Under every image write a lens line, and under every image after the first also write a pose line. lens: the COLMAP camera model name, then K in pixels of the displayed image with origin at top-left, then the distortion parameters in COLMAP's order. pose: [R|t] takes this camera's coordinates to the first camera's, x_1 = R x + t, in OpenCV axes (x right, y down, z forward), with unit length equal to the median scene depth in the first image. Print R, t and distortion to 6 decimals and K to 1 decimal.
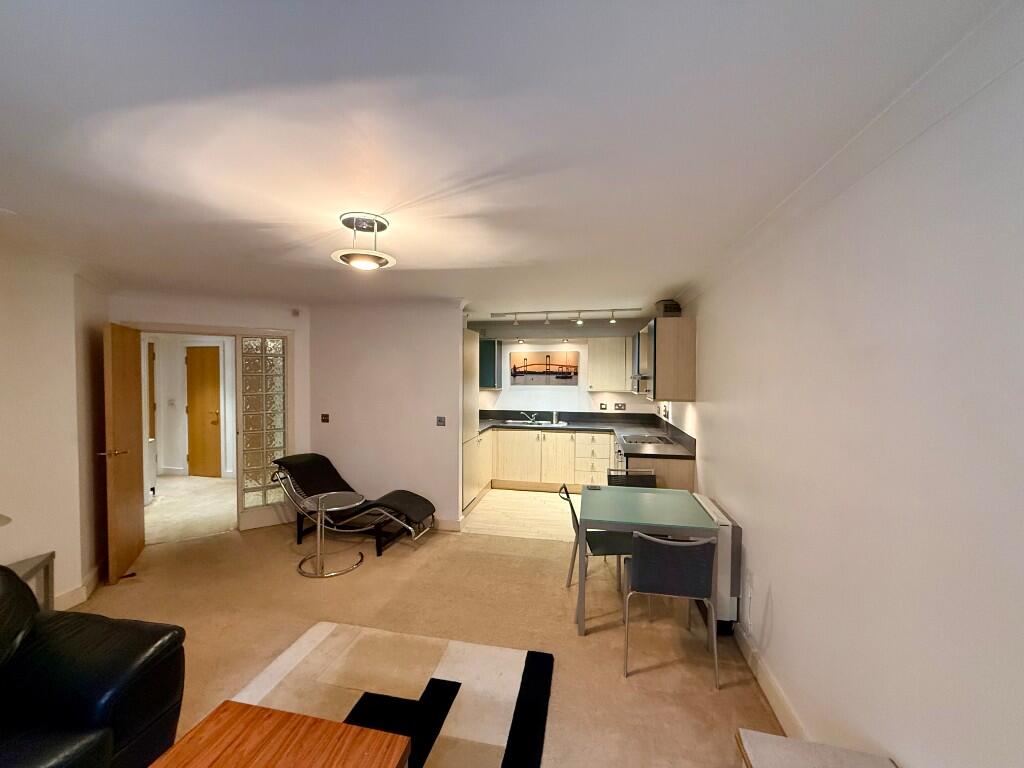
lens RADIAL K [[406.1, 0, 511.4], [0, 406.1, 382.5], [0, 0, 1]] dist [-0.000069, -0.000022]
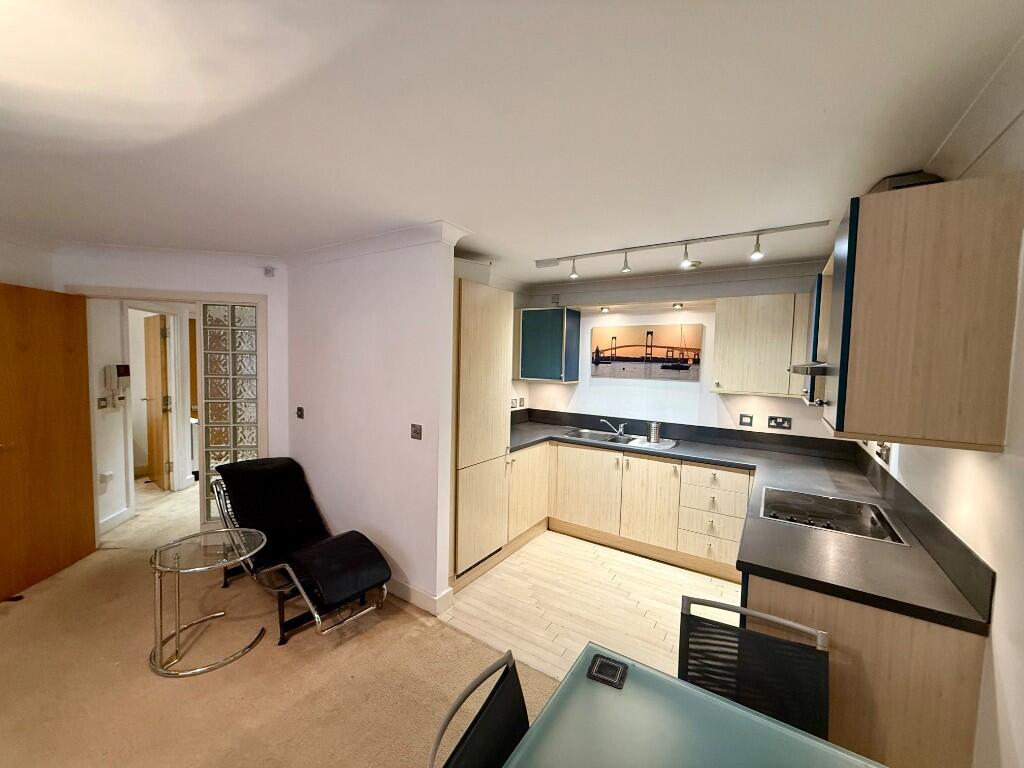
lens RADIAL K [[406.1, 0, 510.9], [0, 406.1, 383.6], [0, 0, 1]] dist [-0.000069, -0.000022]
pose [[0.925666, 0.040713, -0.376146, 0.138645], [-0.029316, 0.998923, 0.035975, -0.002849], [0.377205, -0.022274, 0.925862, 0.359717]]
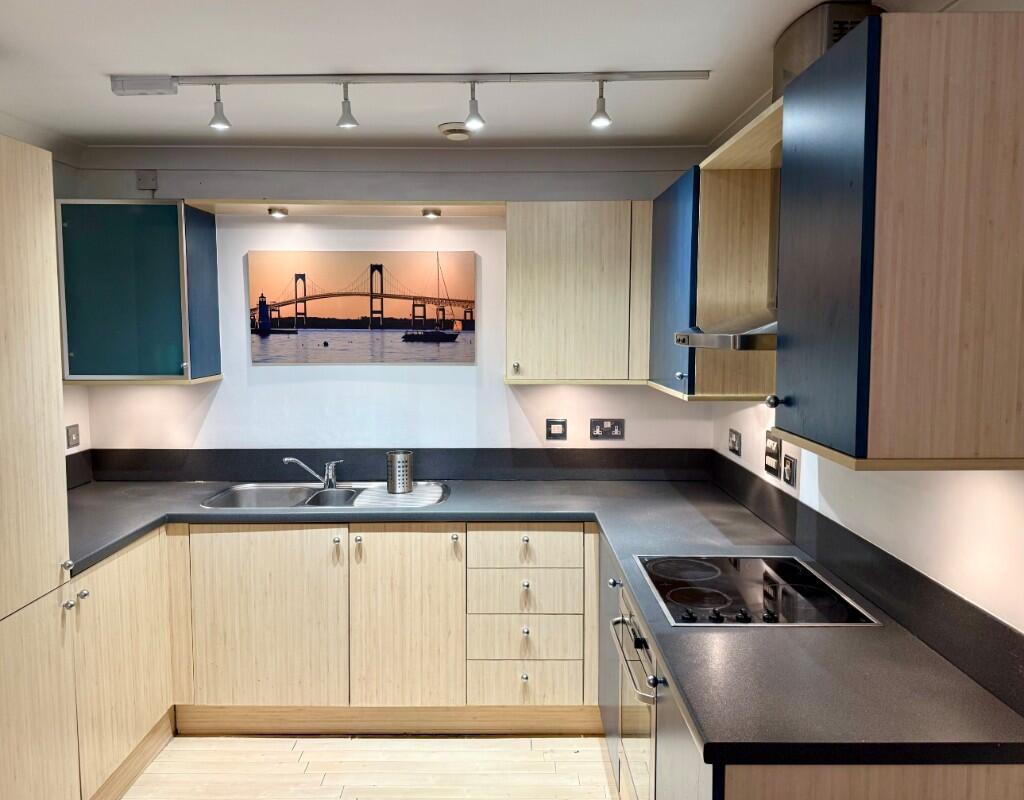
lens RADIAL K [[790.2, 0, 502.9], [0, 790.2, 386.8], [0, 0, 1]] dist [0.095206, -0.100990]
pose [[0.982338, -0.019487, 0.186098, 0.075768], [0.009021, 0.998338, 0.056922, -0.009262], [-0.186898, -0.054238, 0.980881, 0.424883]]
